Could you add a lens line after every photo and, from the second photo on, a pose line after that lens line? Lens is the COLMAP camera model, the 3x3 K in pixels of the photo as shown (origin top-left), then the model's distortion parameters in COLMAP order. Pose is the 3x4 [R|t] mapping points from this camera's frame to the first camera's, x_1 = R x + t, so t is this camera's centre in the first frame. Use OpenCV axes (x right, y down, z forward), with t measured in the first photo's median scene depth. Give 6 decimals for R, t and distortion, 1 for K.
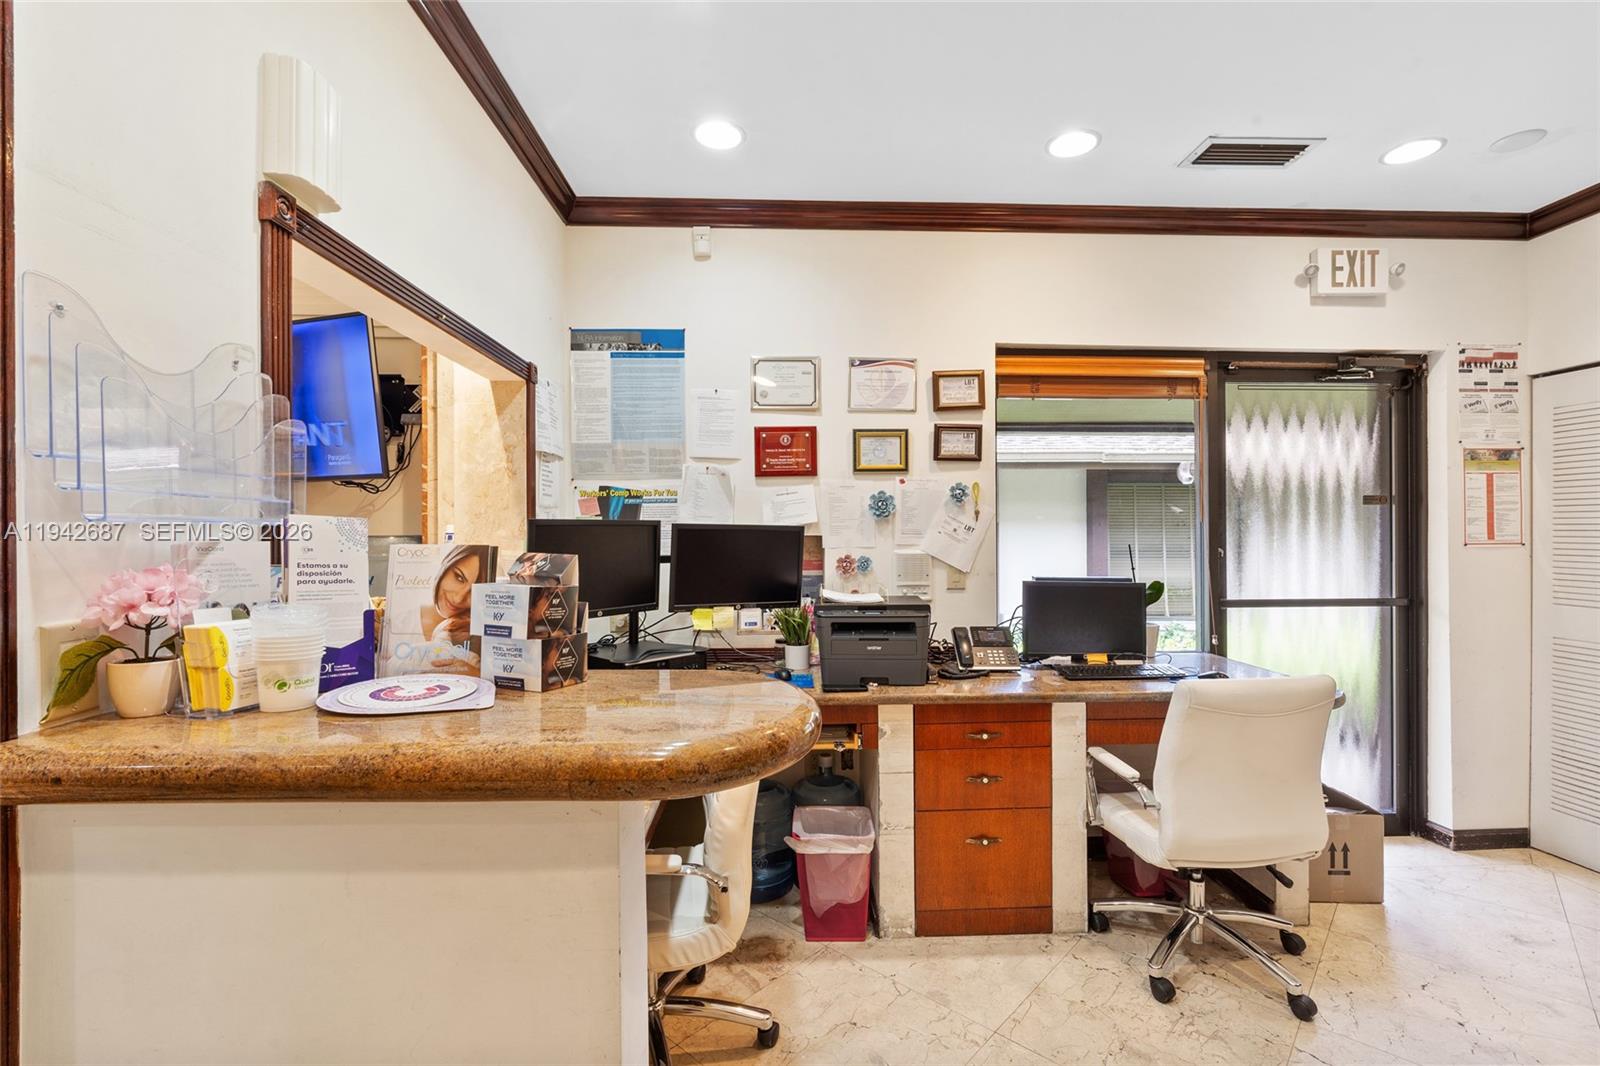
lens RADIAL K [[705.8, 0, 800.0], [0, 705.8, 533.0], [0, 0, 1]] dist [-0.003544, -0.000200]
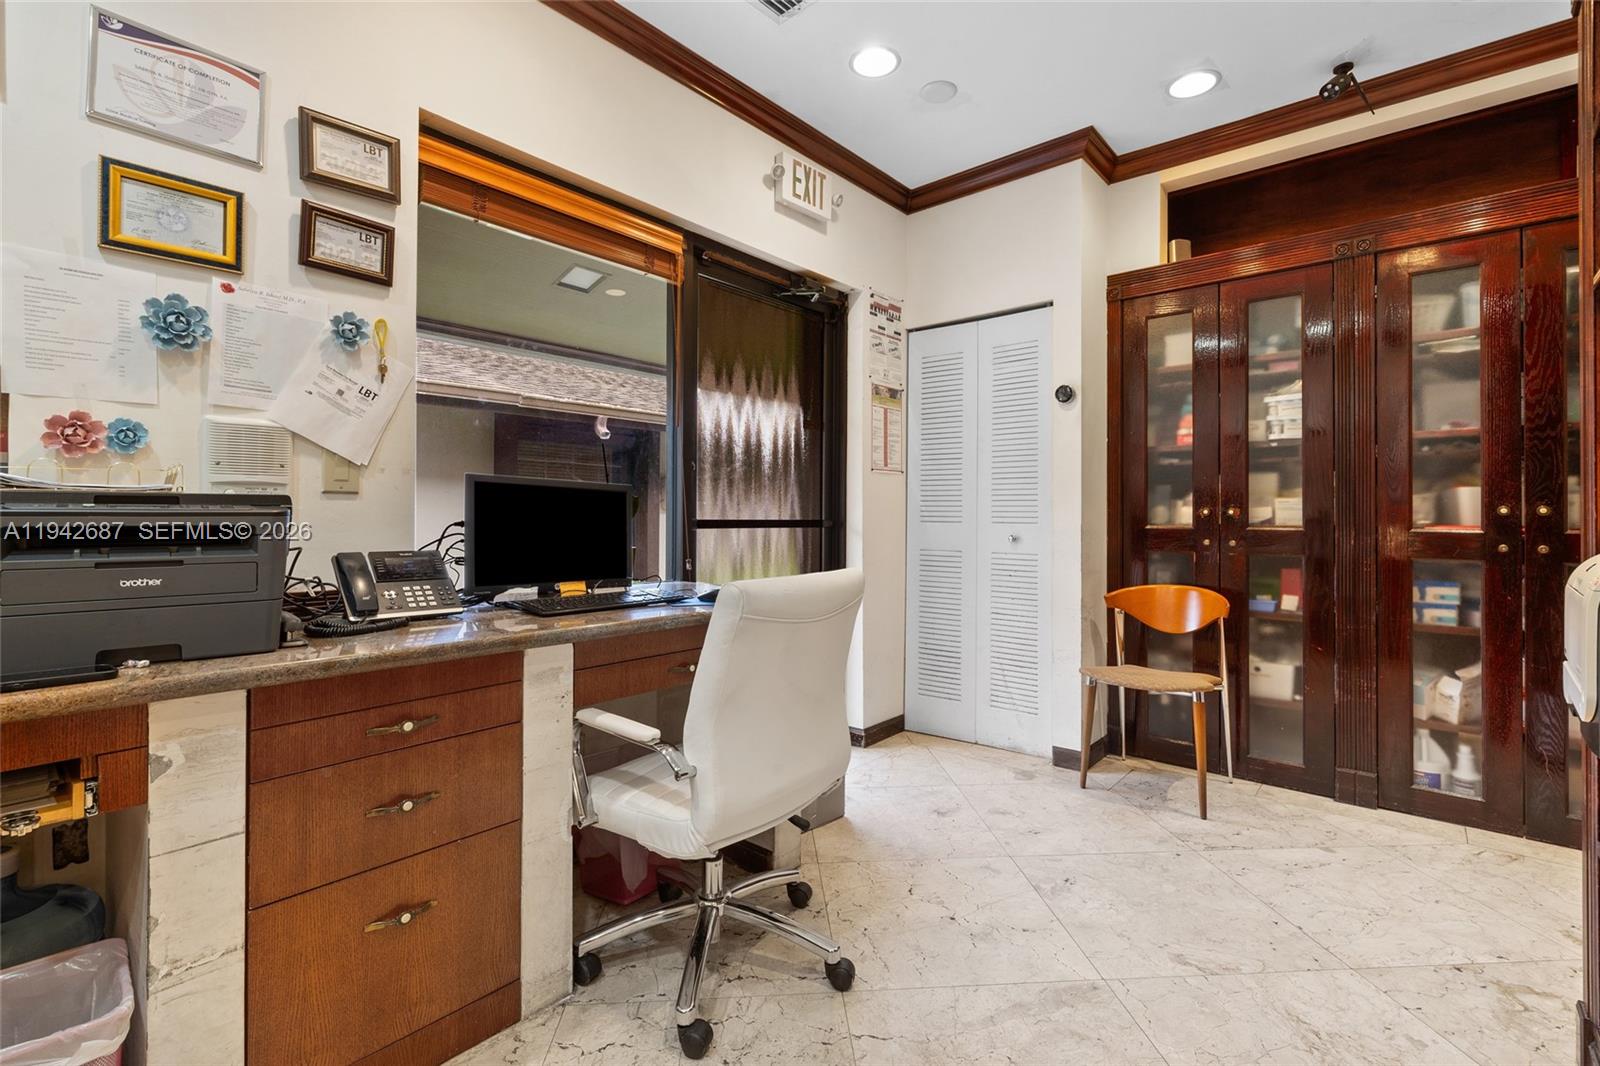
lens RADIAL K [[719.1, 0, 811.1], [0, 719.1, 511.0], [0, 0, 1]] dist [-0.001226, -0.000096]
pose [[0.680439, 0.013333, 0.732683, 0.049407], [-0.008936, 0.999911, -0.009896, 0.097707], [-0.732750, 0.000186, 0.680498, 0.307407]]
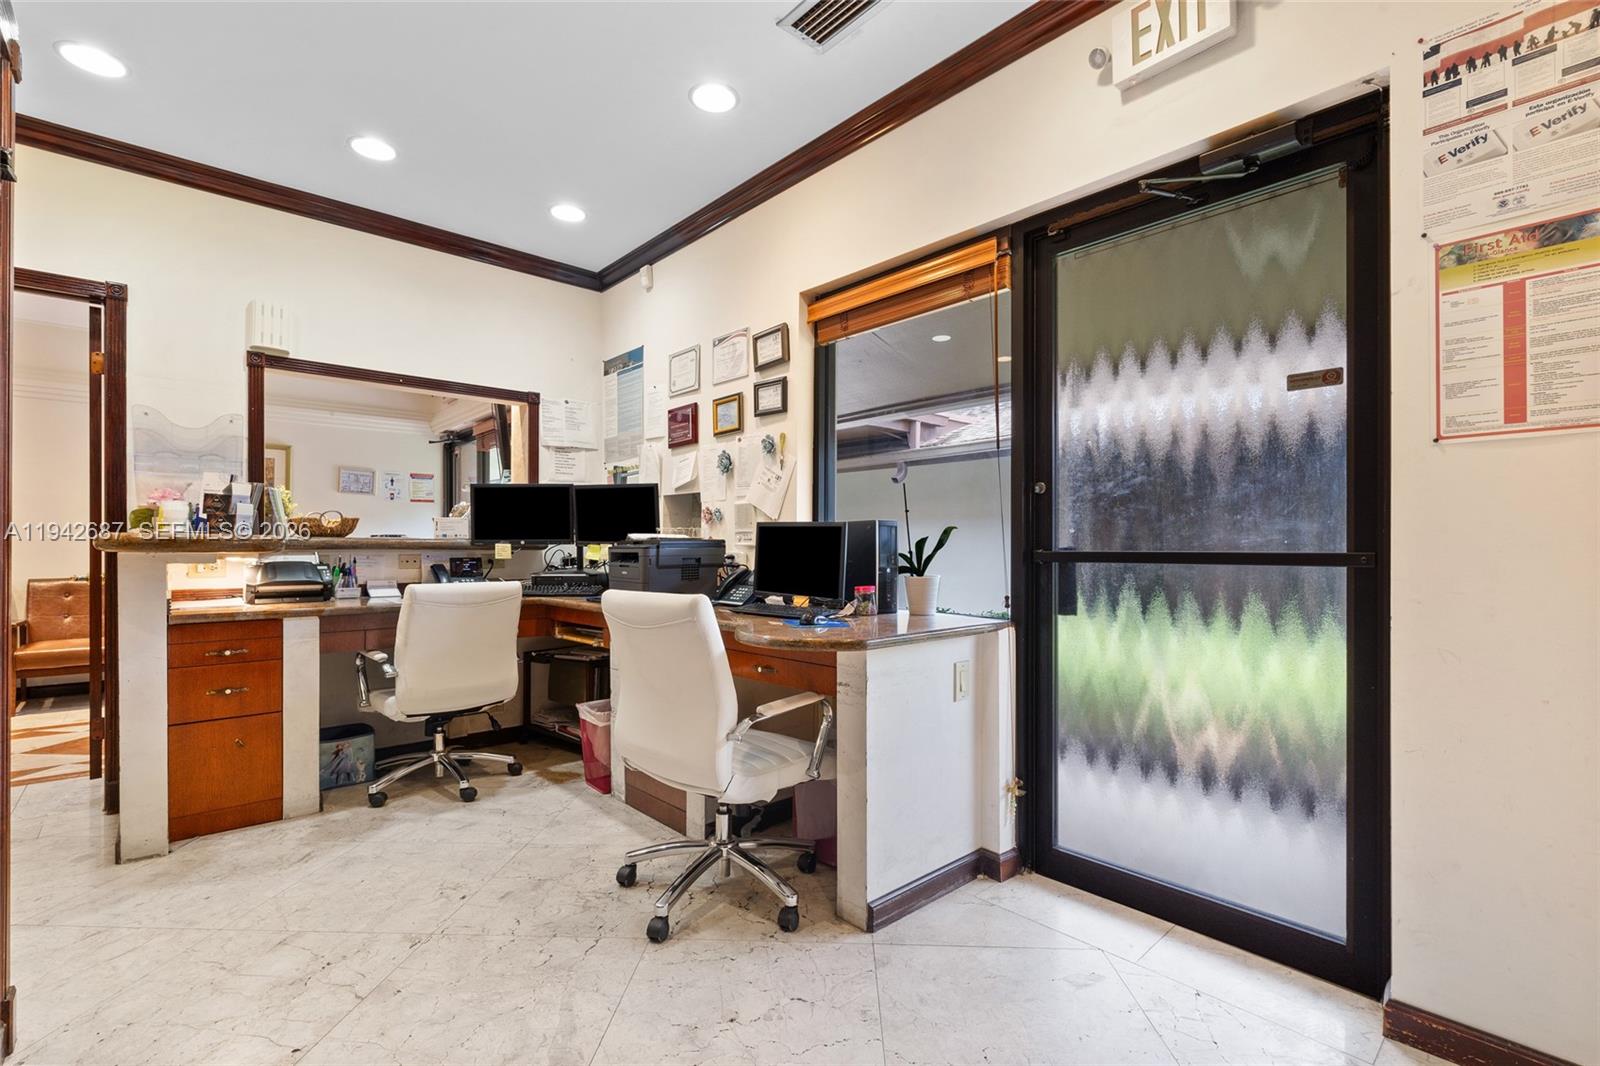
lens RADIAL K [[712.6, 0, 799.0], [0, 712.6, 548.5], [0, 0, 1]] dist [-0.002371, -0.000855]
pose [[0.644837, 0.004083, -0.764309, 1.074763], [-0.000992, 0.999989, 0.004506, 0.094460], [0.764319, -0.002147, 0.644835, 0.345042]]
